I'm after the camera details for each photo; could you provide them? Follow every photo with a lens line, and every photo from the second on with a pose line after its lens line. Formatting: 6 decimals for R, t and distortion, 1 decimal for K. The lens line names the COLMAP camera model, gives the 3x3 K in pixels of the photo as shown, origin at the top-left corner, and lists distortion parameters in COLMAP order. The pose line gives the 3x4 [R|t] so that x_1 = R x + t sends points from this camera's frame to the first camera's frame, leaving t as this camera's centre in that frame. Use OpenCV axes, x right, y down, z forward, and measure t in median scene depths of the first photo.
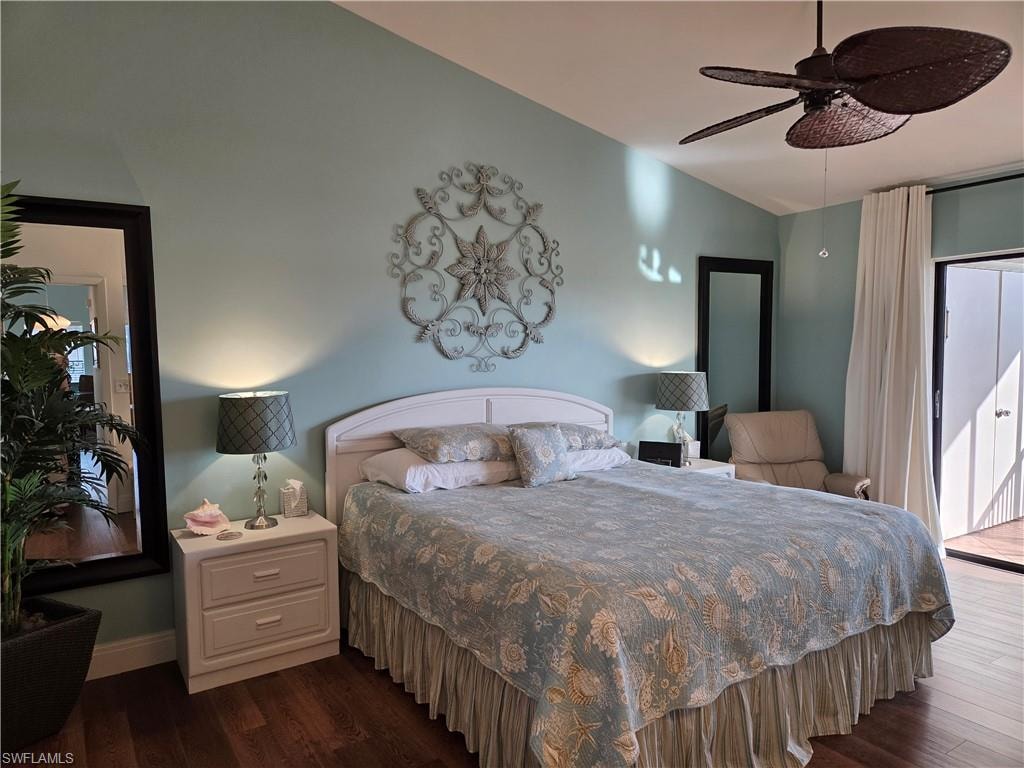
lens RADIAL K [[675.9, 0, 505.2], [0, 675.9, 397.6], [0, 0, 1]] dist [0.070369, -0.058203]
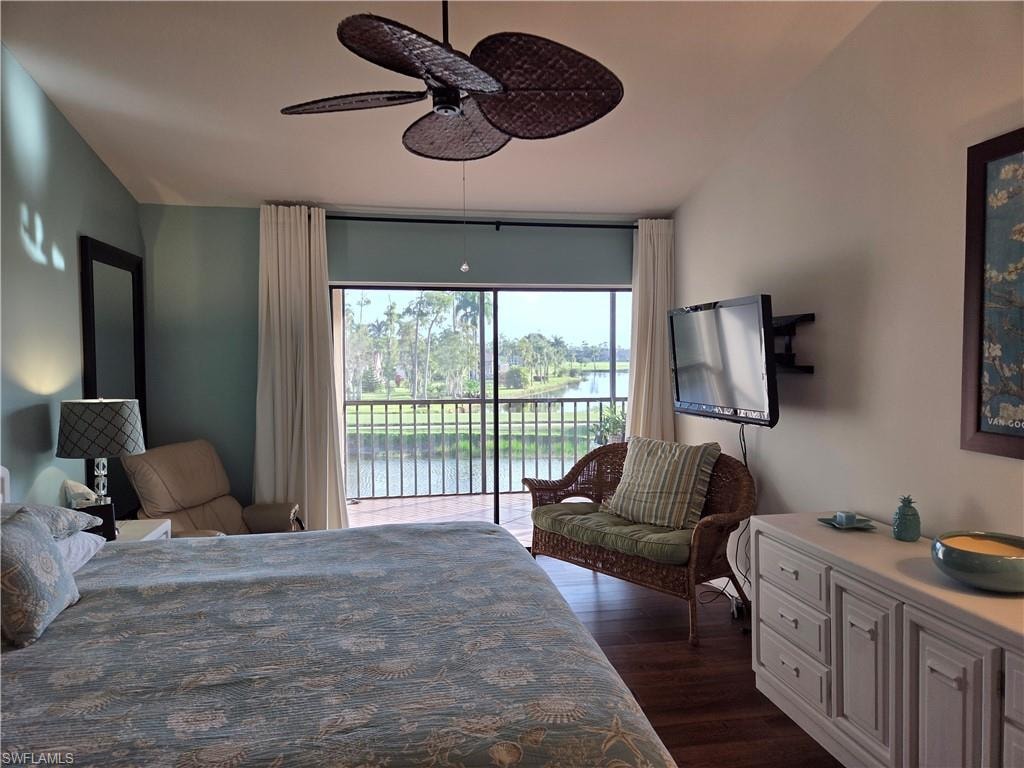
lens RADIAL K [[675.9, 0, 512.6], [0, 675.9, 387.2], [0, 0, 1]] dist [0.070369, -0.058203]
pose [[0.390727, -0.026626, 0.920122, -0.237464], [0.064135, 0.997940, 0.001643, -0.027775], [-0.918270, 0.058370, 0.391629, 0.378022]]
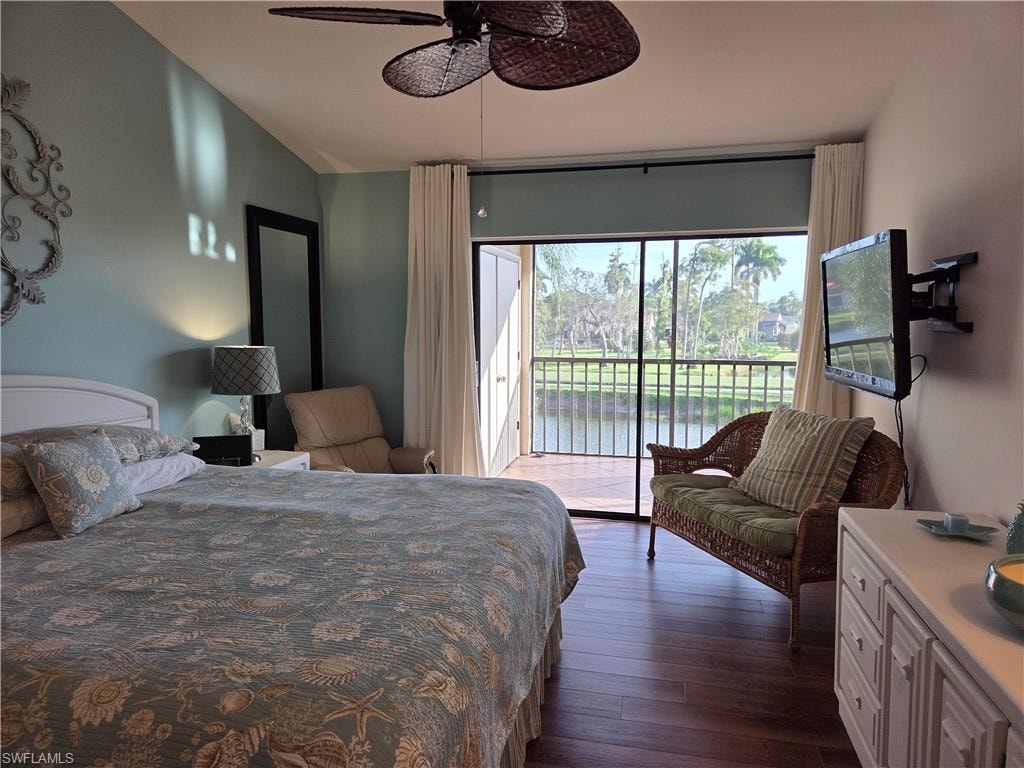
lens RADIAL K [[675.9, 0, 511.4], [0, 675.9, 391.4], [0, 0, 1]] dist [0.070369, -0.058203]
pose [[0.714880, -0.058405, 0.696804, -0.087998], [0.036425, 0.998263, 0.046303, -0.011525], [-0.698298, -0.007720, 0.715765, 0.219703]]
